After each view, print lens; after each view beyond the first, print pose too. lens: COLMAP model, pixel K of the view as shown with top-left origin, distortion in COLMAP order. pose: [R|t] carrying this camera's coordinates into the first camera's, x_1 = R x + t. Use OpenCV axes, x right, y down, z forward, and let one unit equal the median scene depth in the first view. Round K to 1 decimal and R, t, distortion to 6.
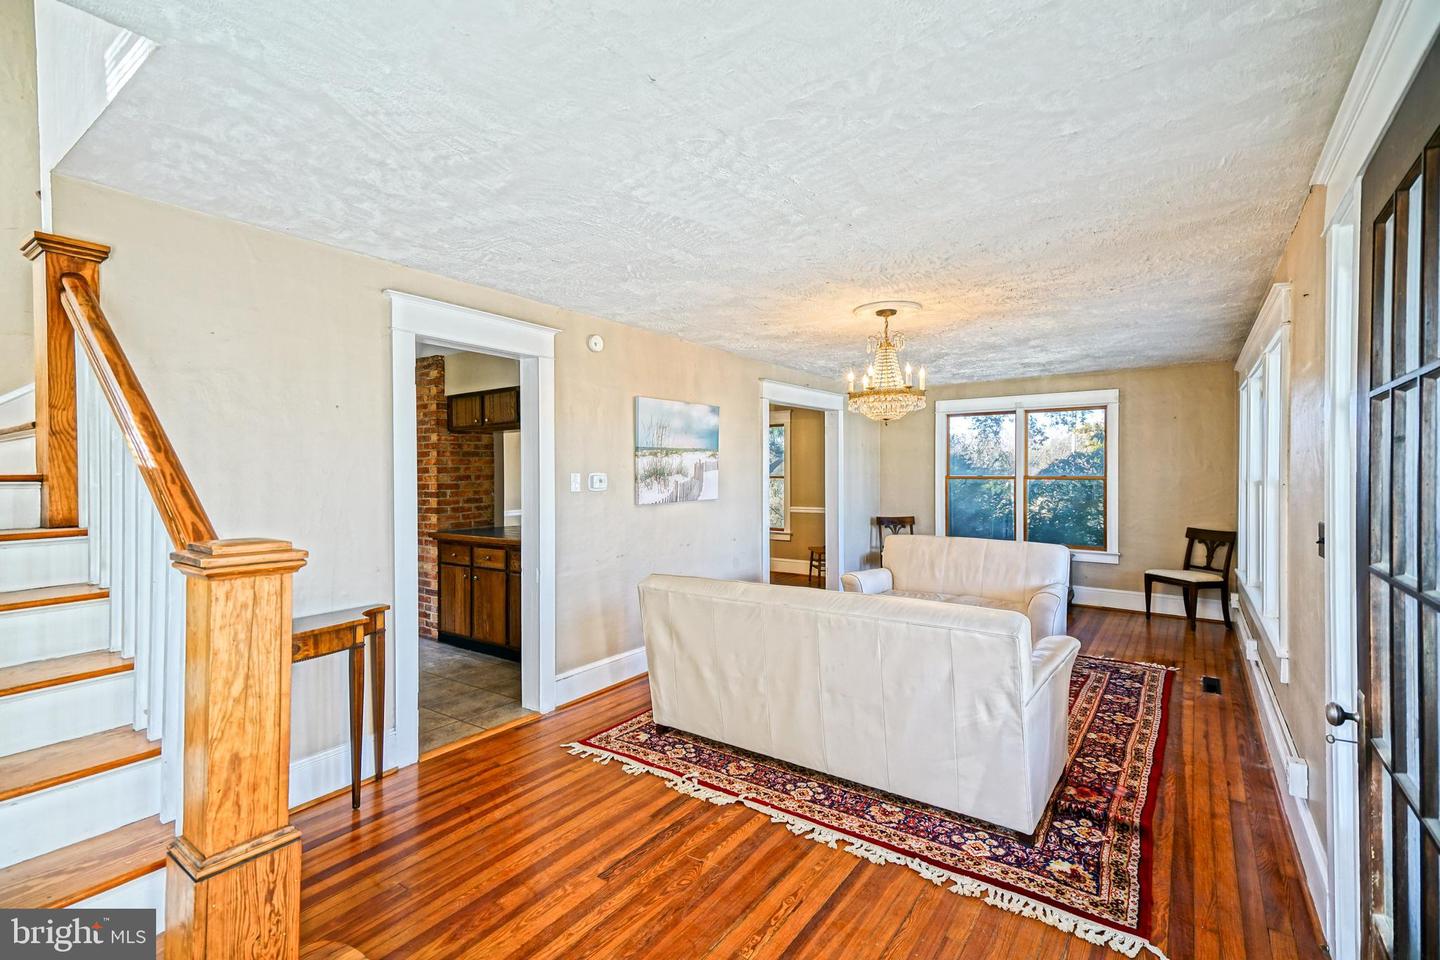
lens RADIAL K [[640.3, 0, 723.7], [0, 640.3, 474.1], [0, 0, 1]] dist [0.005108, 0.000946]
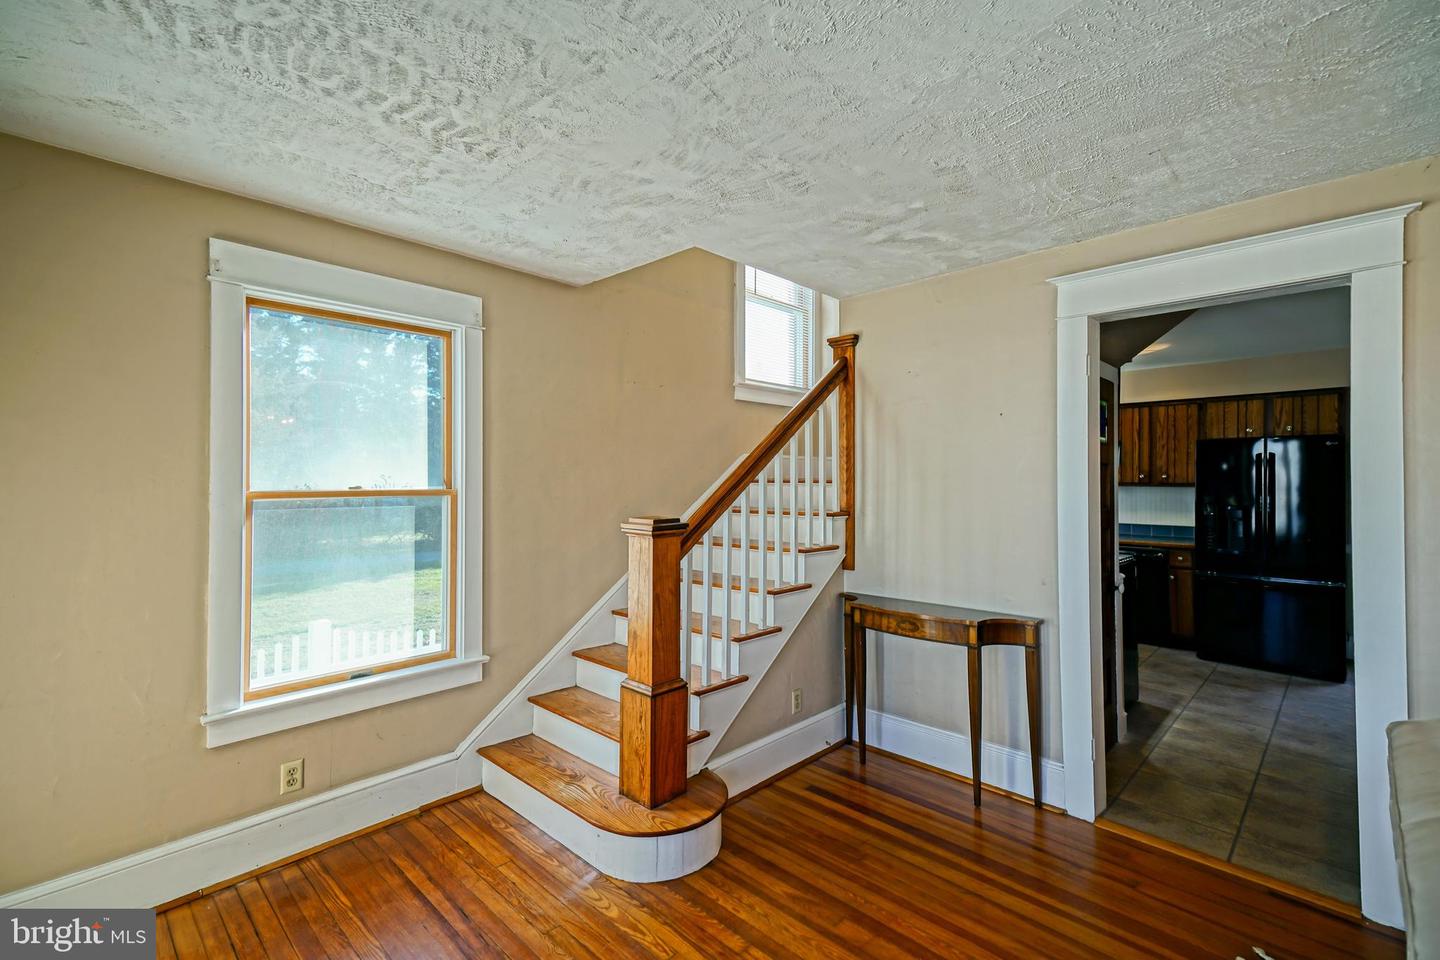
lens RADIAL K [[640.3, 0, 725.9], [0, 640.3, 478.1], [0, 0, 1]] dist [0.005108, 0.000946]
pose [[-0.172100, 0.001981, -0.985077, 0.511495], [-0.000432, 0.999998, 0.002087, -0.006575], [0.985079, 0.000784, -0.172099, 0.788901]]
